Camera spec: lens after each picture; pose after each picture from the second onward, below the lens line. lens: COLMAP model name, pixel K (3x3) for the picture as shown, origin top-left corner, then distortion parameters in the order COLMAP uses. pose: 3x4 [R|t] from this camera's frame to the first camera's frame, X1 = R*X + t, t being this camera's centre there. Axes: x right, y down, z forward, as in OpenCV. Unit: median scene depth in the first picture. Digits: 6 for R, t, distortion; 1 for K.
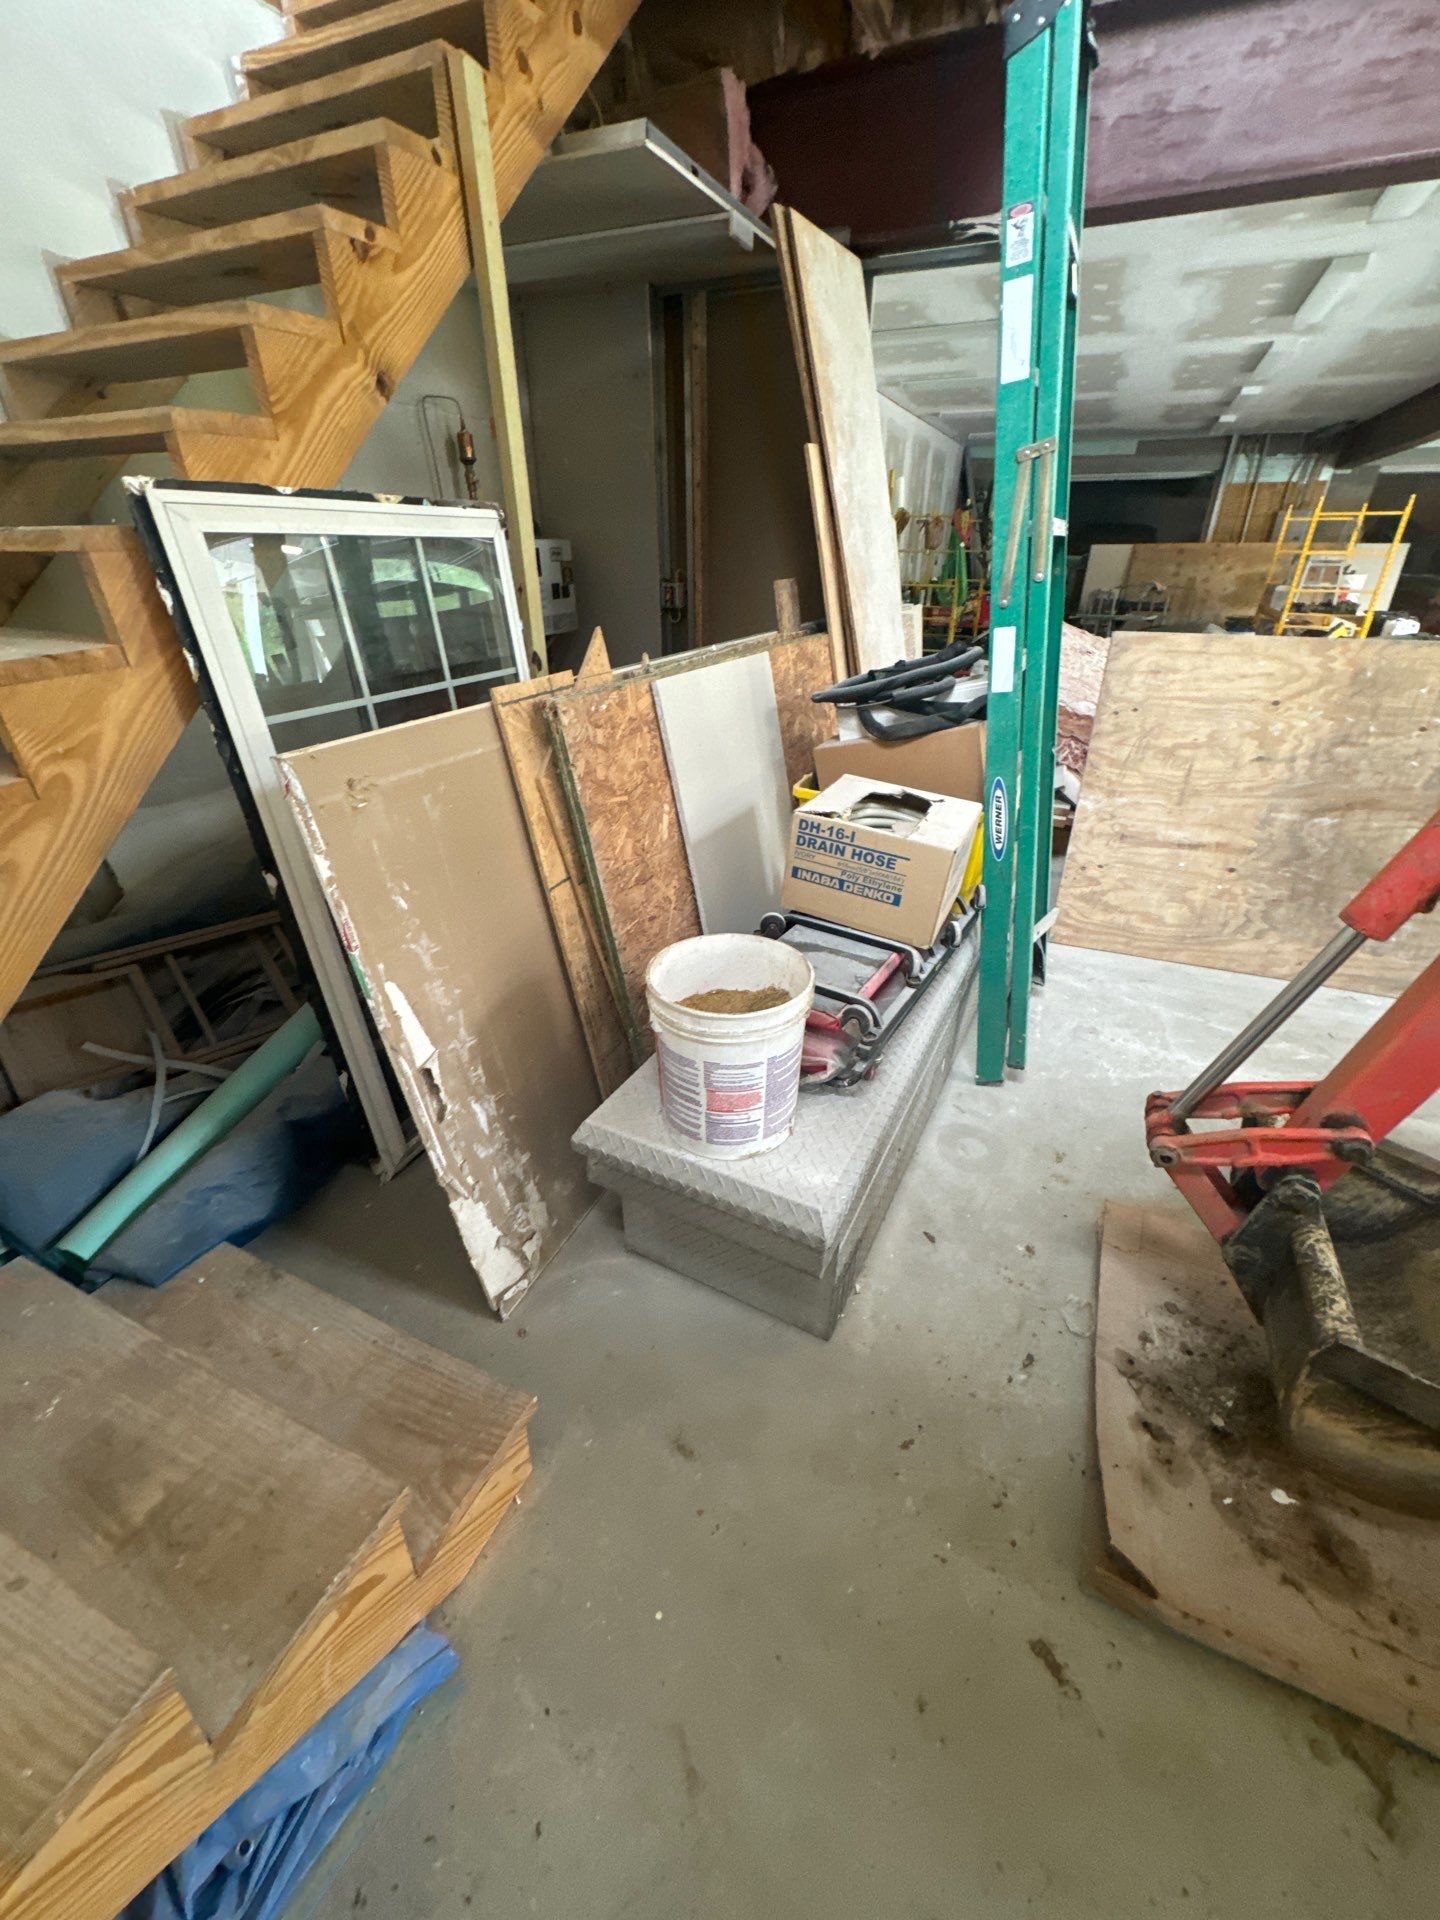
lens RADIAL K [[758.4, 0, 722.5], [0, 758.4, 956.6], [0, 0, 1]] dist [0.002361, -0.000322]
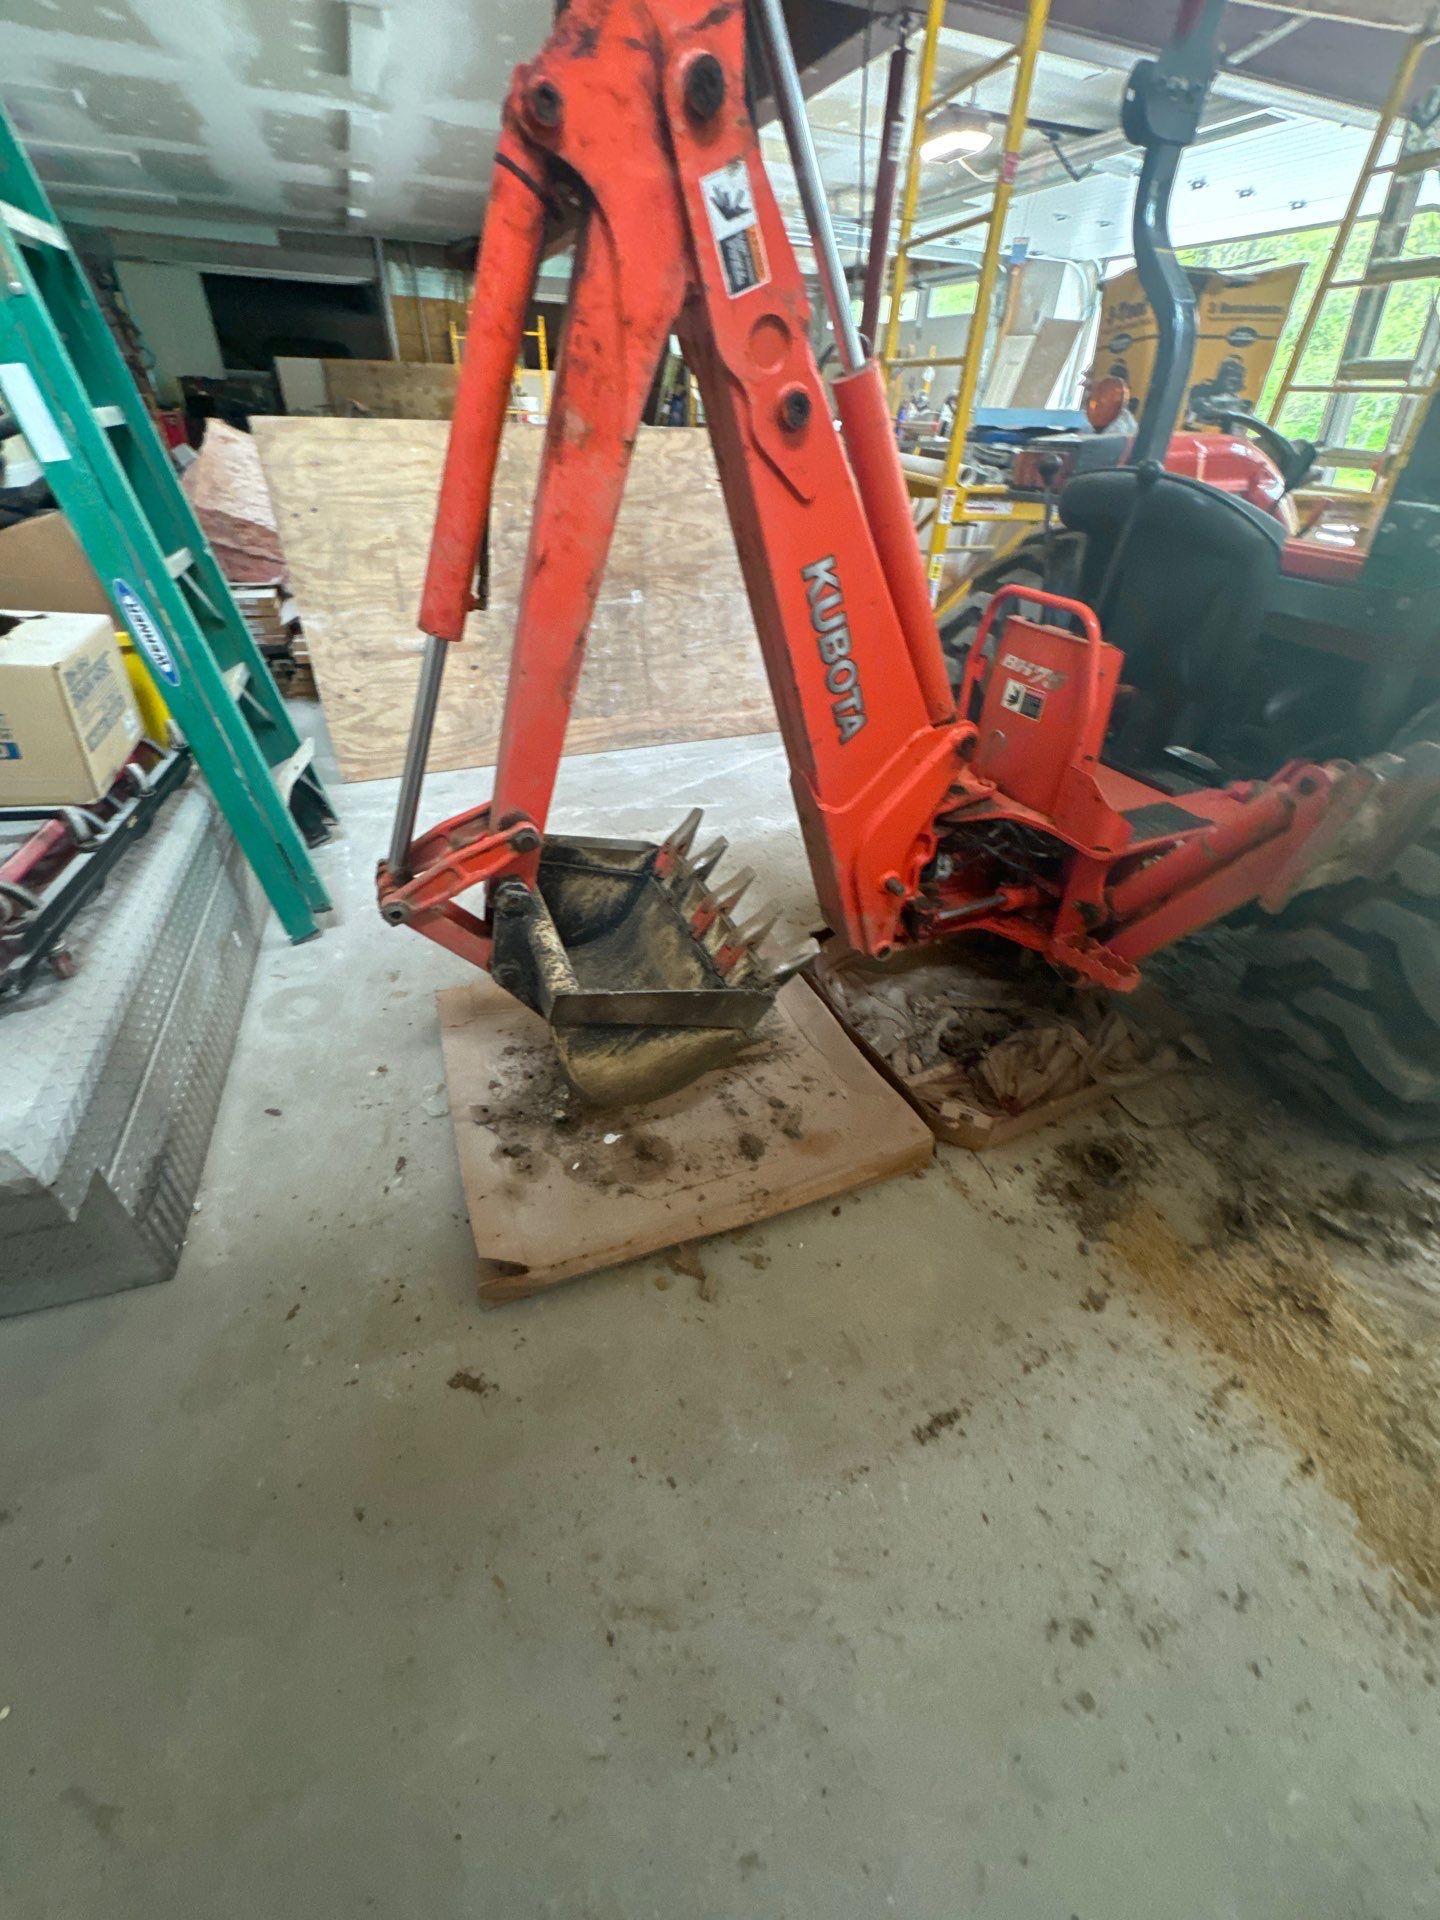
lens RADIAL K [[758.4, 0, 722.1], [0, 758.4, 960.2], [0, 0, 1]] dist [0.002361, -0.000322]
pose [[0.696584, -0.406283, 0.591359, 0.188387], [0.312027, 0.913742, 0.260221, 0.138448], [-0.646072, 0.003254, 0.763269, -0.035805]]
